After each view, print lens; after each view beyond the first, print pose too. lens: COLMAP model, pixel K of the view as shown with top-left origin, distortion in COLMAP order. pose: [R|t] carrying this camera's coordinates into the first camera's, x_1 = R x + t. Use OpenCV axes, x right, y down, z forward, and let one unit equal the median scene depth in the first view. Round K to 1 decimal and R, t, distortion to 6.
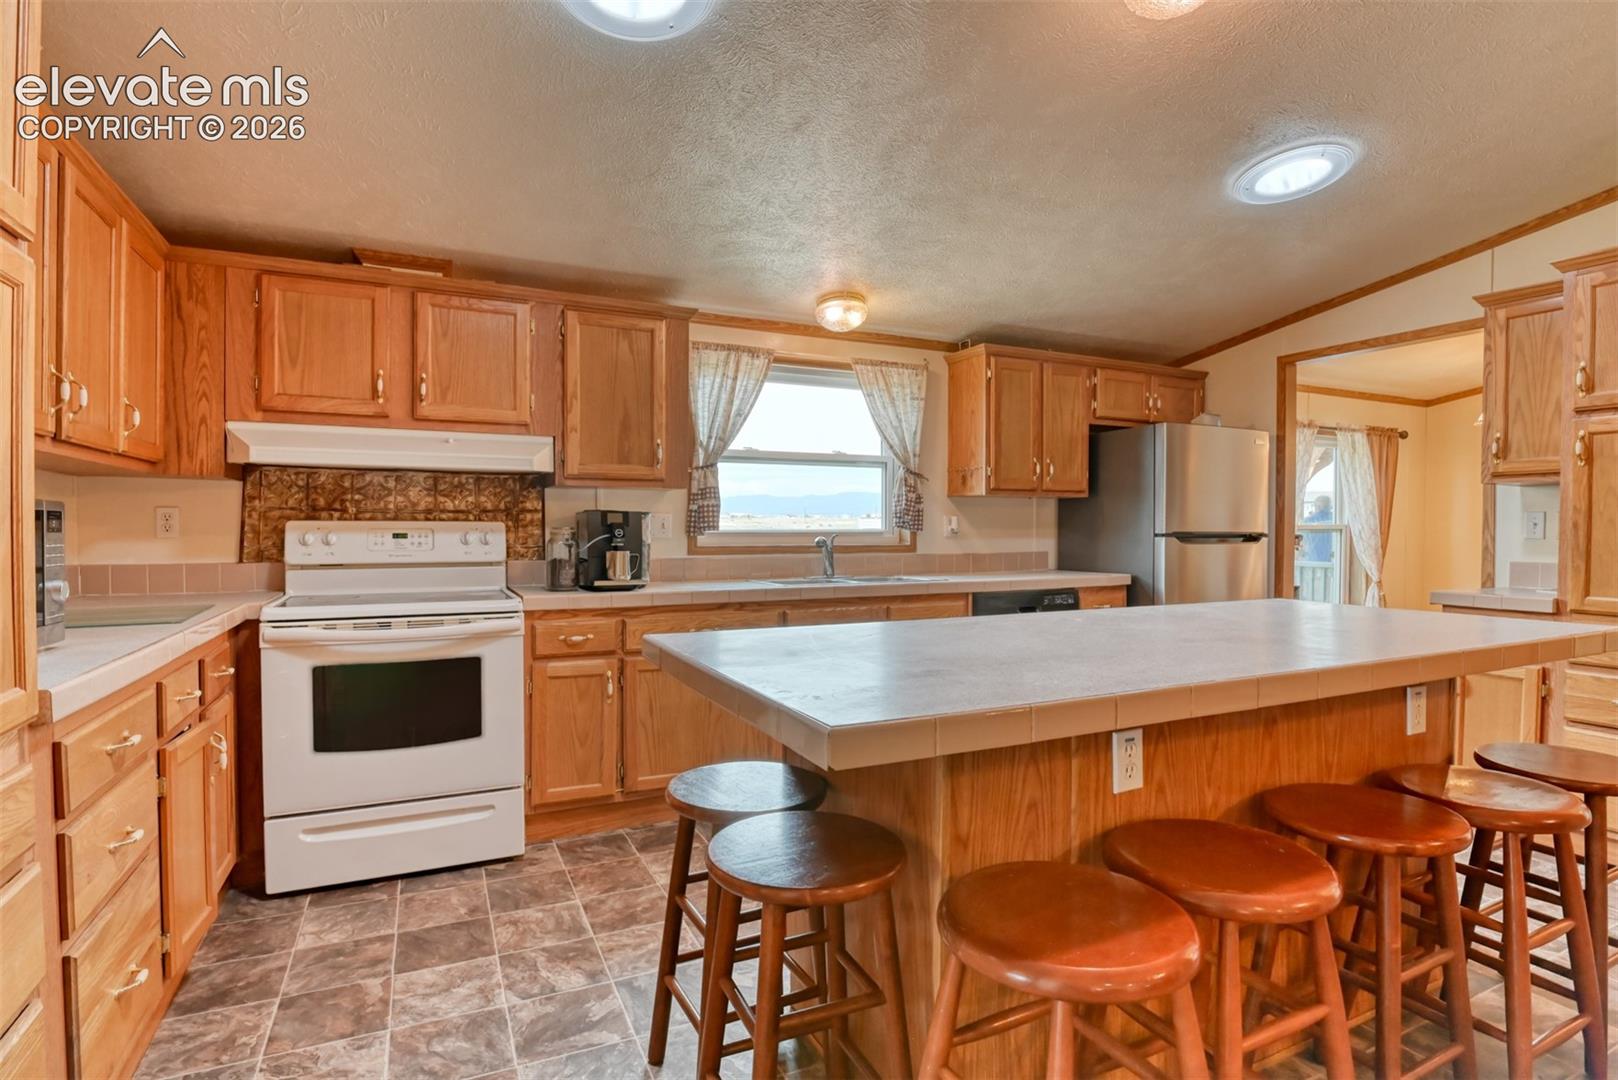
lens RADIAL K [[789.6, 0, 829.0], [0, 789.6, 549.8], [0, 0, 1]] dist [-0.042474, 0.000238]
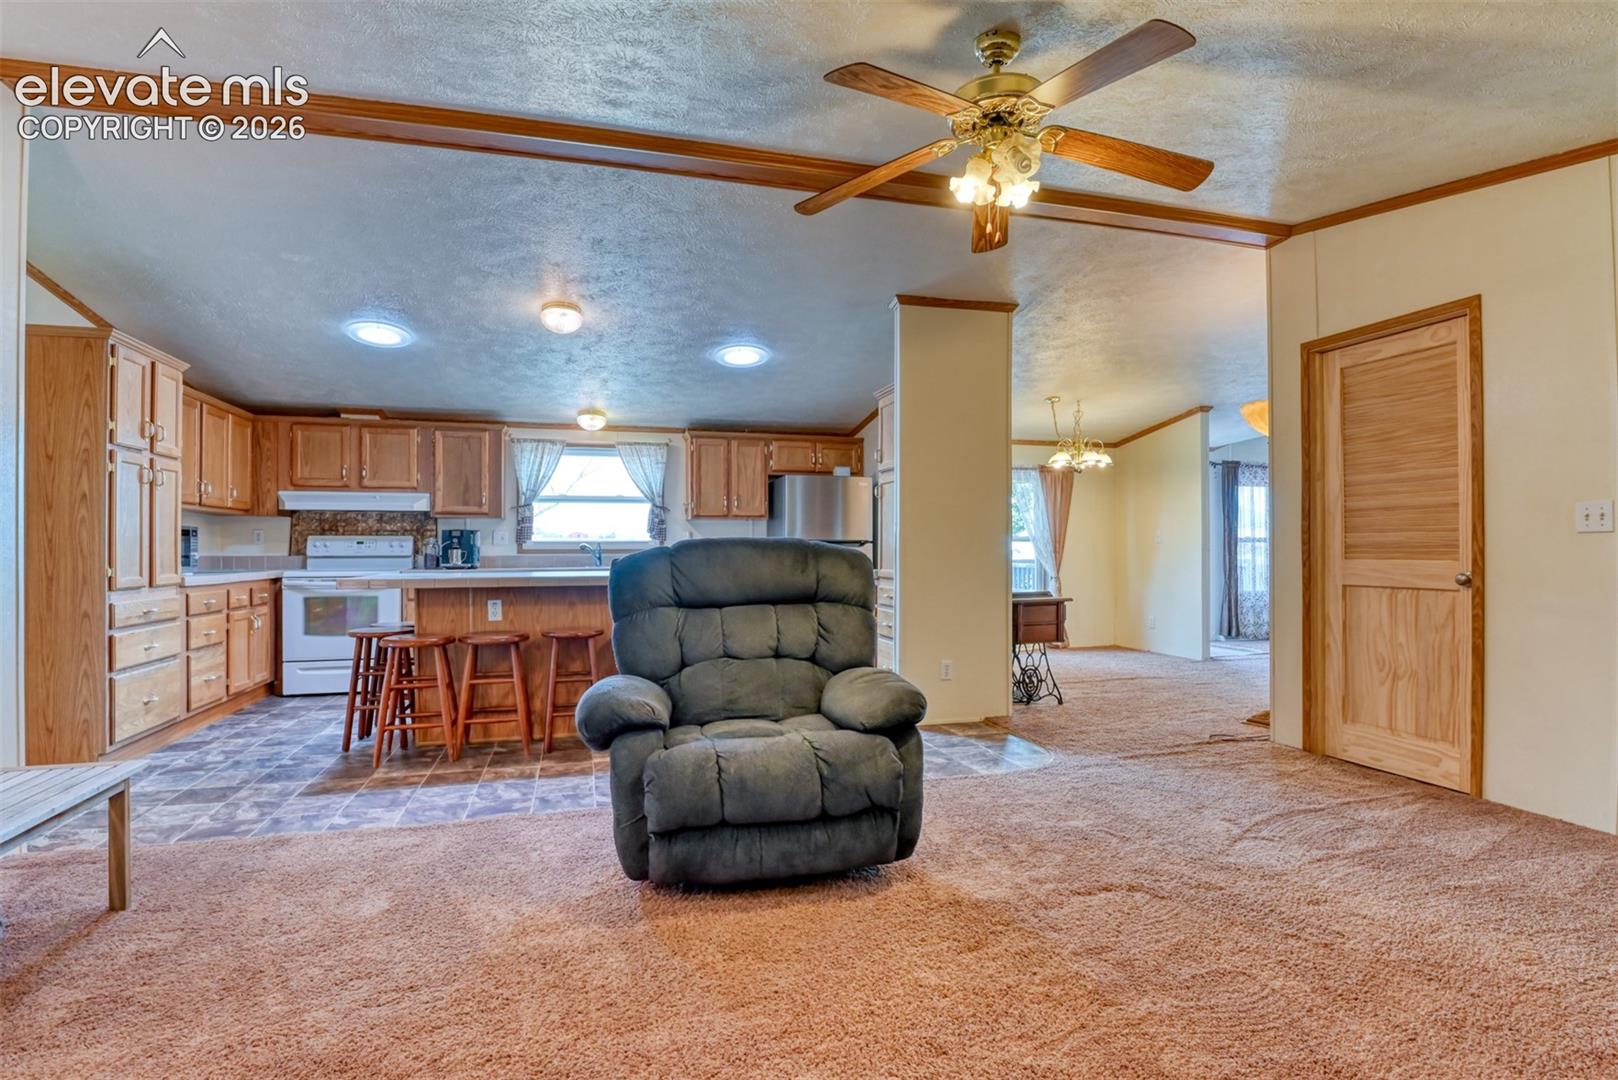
lens RADIAL K [[801.7, 0, 816.4], [0, 801.7, 546.5], [0, 0, 1]] dist [-0.026001, -0.001217]
pose [[0.982831, -0.006216, -0.184404, 0.958408], [0.000301, 0.999485, -0.032087, 0.055781], [0.184509, 0.031481, 0.982327, -0.788332]]
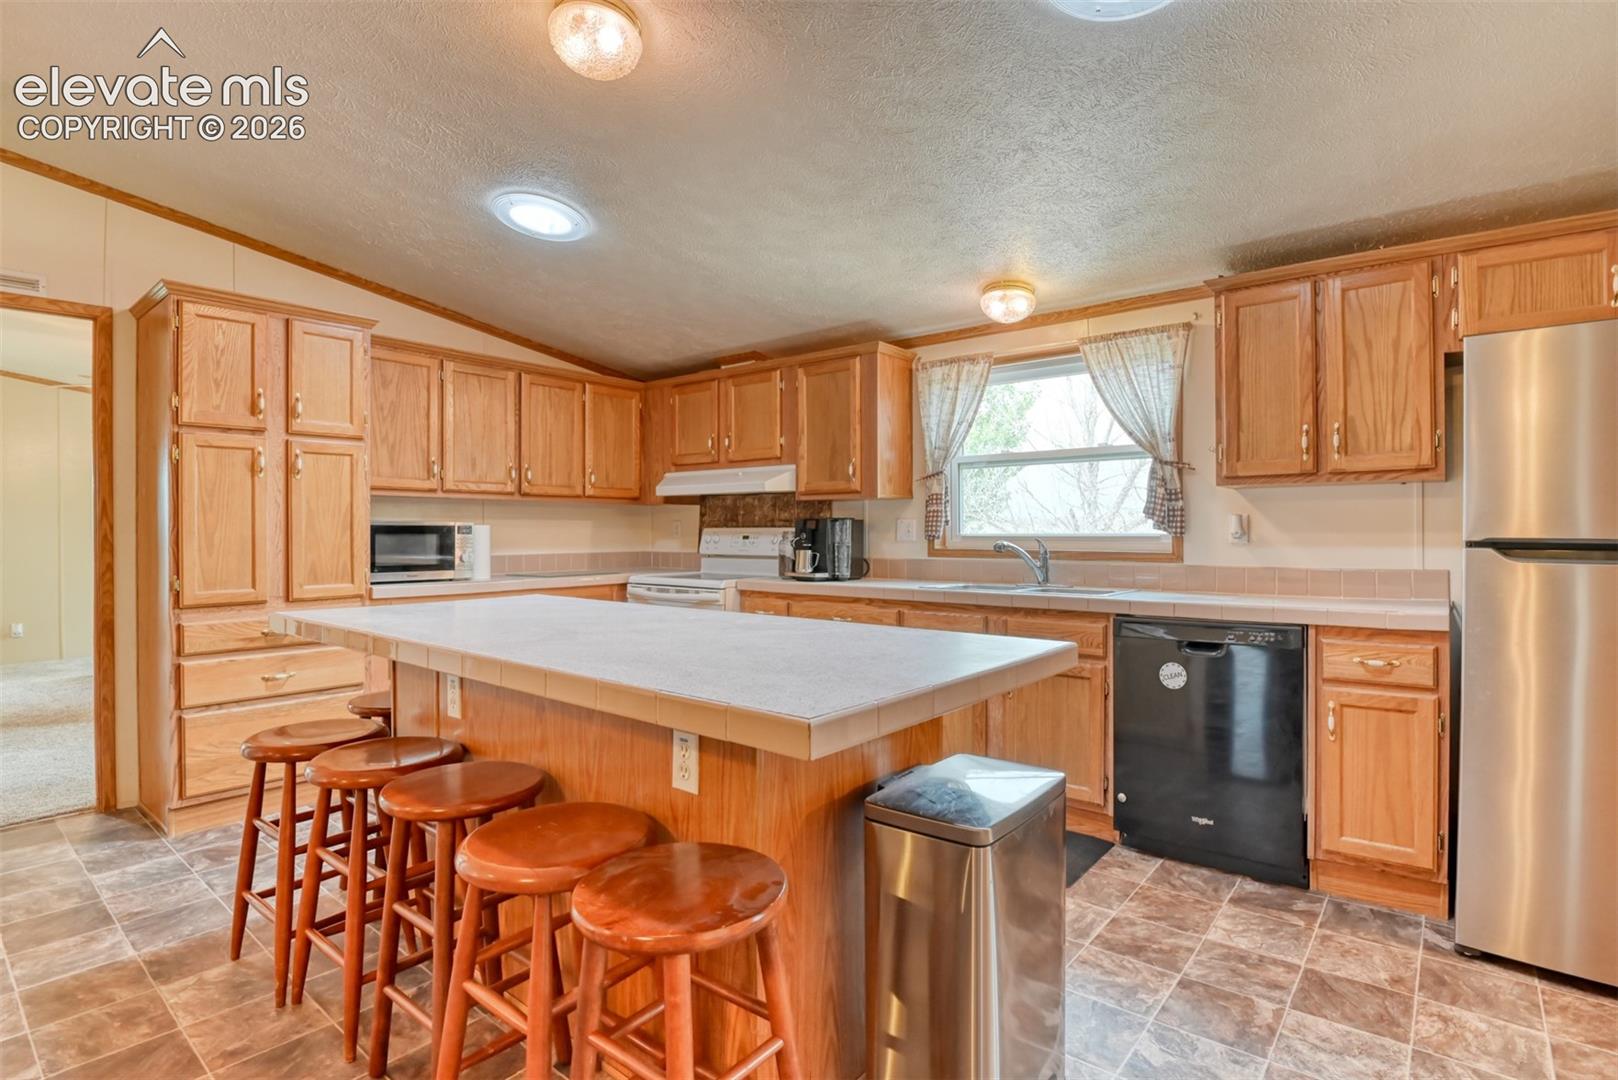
lens RADIAL K [[817.1, 0, 805.9], [0, 817.1, 533.2], [0, 0, 1]] dist [-0.003057, -0.014024]
pose [[0.404070, -0.000349, -0.914728, 0.896410], [-0.023114, 0.999677, -0.010592, -0.011347], [0.914436, 0.025423, 0.403931, 0.434705]]
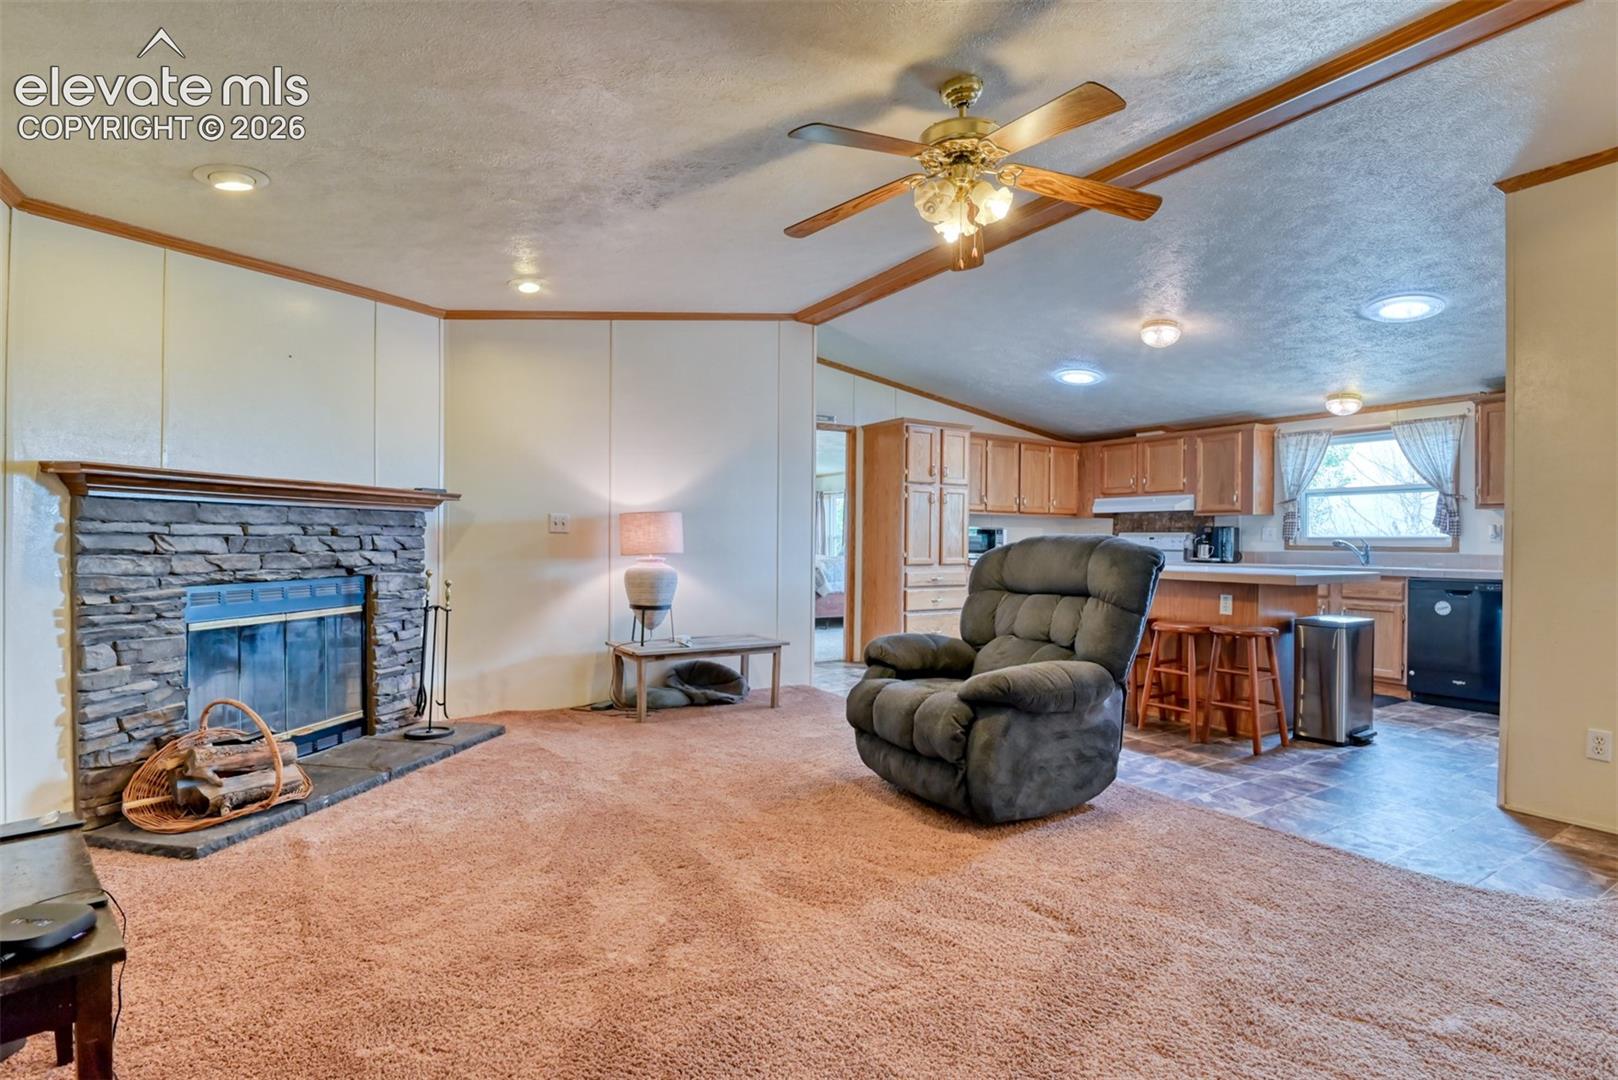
lens RADIAL K [[799.3, 0, 802.1], [0, 799.3, 542.5], [0, 0, 1]] dist [-0.005782, -0.008074]
pose [[0.080750, -0.000060, -0.996734, 1.761949], [-0.036647, 0.999324, -0.003029, 0.040031], [0.996060, 0.036772, 0.080694, -0.286910]]
